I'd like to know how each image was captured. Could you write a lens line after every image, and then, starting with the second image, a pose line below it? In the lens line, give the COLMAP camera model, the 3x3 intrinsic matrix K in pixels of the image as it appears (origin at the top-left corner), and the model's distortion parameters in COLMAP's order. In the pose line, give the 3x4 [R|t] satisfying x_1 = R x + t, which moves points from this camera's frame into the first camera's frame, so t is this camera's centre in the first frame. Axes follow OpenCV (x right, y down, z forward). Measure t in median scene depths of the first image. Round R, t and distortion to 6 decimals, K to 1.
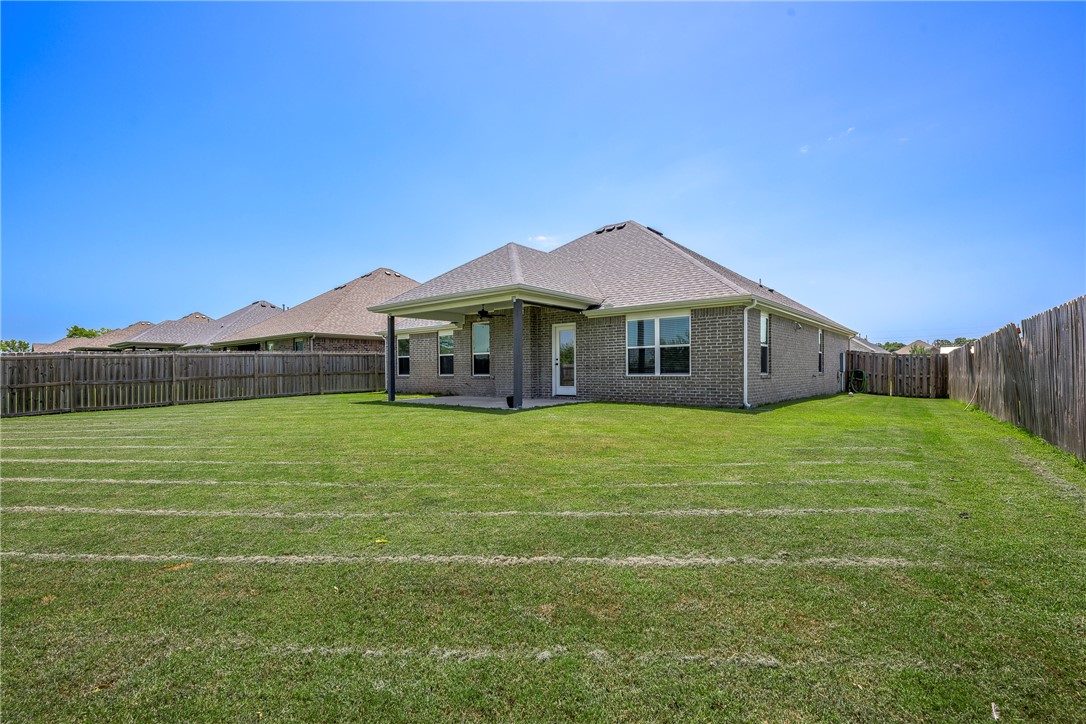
lens RADIAL K [[495.4, 0, 543.0], [0, 495.4, 362.0], [0, 0, 1]] dist [-0.001304, 0.000369]
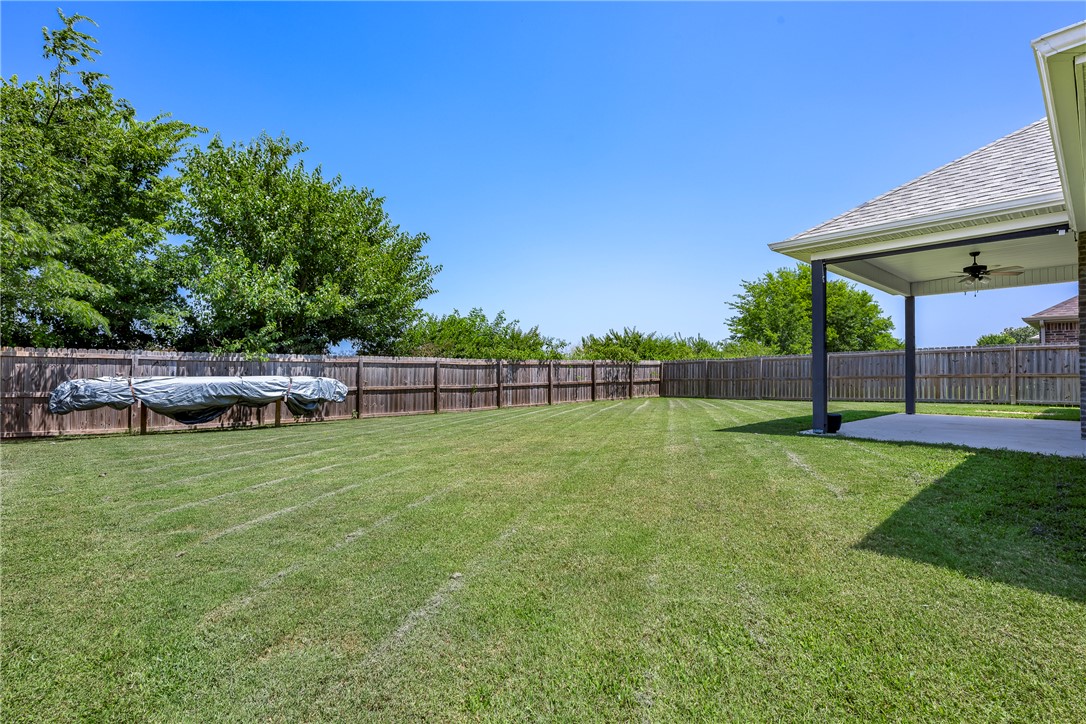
lens RADIAL K [[495.4, 0, 543.0], [0, 495.4, 362.0], [0, 0, 1]] dist [-0.001304, 0.000369]
pose [[-0.196328, -0.017260, -0.980386, 0.433841], [0.006504, 0.999800, -0.018904, 0.014956], [0.980517, -0.010088, -0.196177, 0.542989]]
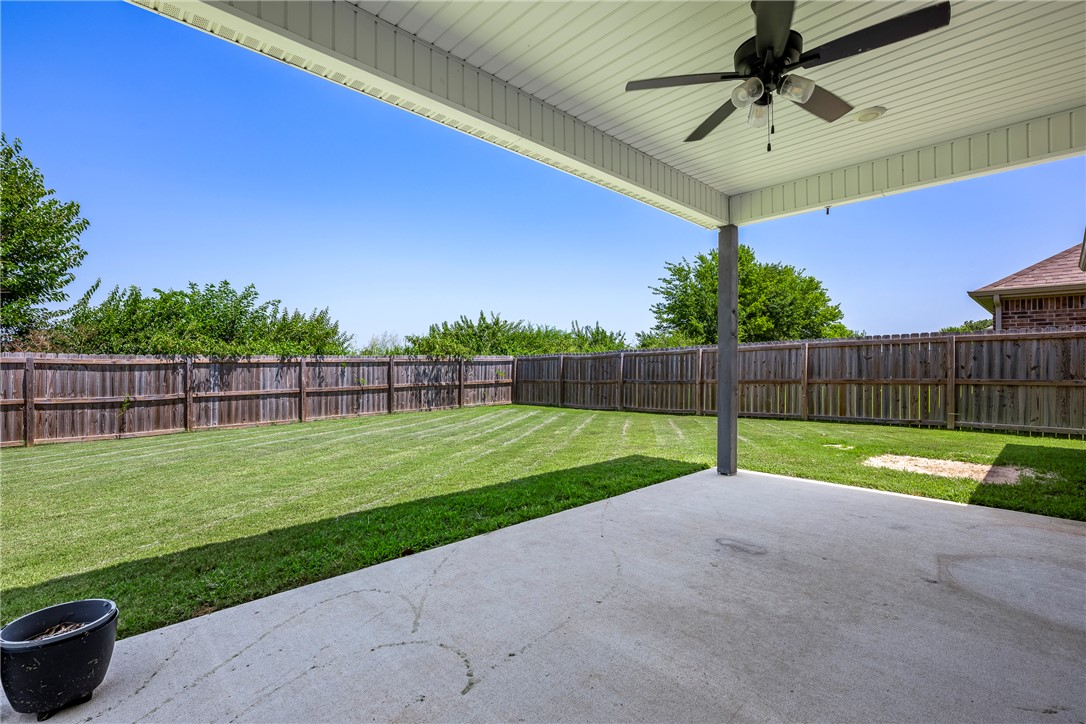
lens RADIAL K [[495.4, 0, 543.0], [0, 495.4, 362.0], [0, 0, 1]] dist [-0.001304, 0.000369]
pose [[-0.152807, -0.002576, -0.988253, 0.050941], [0.007646, 0.999964, -0.003789, 0.005101], [0.988226, -0.008135, -0.152782, 0.804094]]
